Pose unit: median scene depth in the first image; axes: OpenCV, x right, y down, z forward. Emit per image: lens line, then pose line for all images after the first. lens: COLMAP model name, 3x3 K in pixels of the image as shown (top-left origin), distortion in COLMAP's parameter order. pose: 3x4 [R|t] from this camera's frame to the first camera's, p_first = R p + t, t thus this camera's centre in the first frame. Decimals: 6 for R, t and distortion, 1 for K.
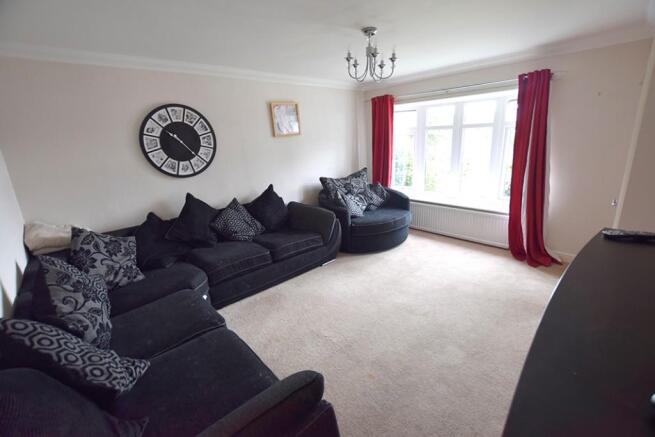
lens RADIAL K [[288.9, 0, 332.7], [0, 288.9, 218.1], [0, 0, 1]] dist [-0.031004, 0.000027]
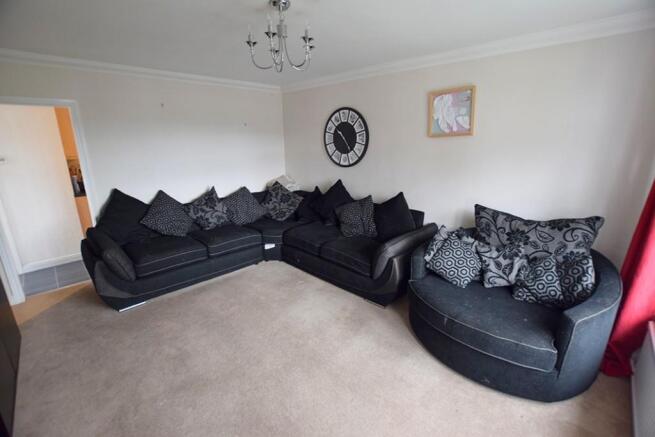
lens RADIAL K [[288.9, 0, 332.7], [0, 288.9, 218.1], [0, 0, 1]] dist [-0.031004, 0.000027]
pose [[0.045850, 0.299947, -0.952853, 0.738534], [-0.269294, 0.922255, 0.277357, -0.274103], [0.961966, 0.243881, 0.123059, 0.865037]]
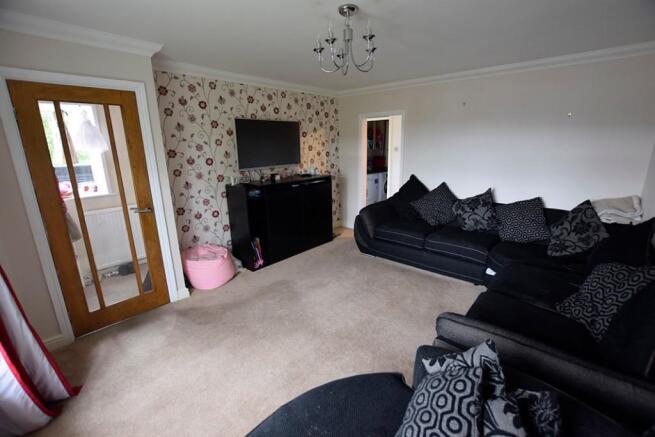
lens RADIAL K [[288.9, 0, 332.7], [0, 288.9, 218.1], [0, 0, 1]] dist [-0.031004, 0.000027]
pose [[-0.993138, 0.084093, -0.081270, 0.206744], [0.030915, 0.858999, 0.511043, -0.407203], [0.112786, 0.505024, -0.855704, 1.430834]]
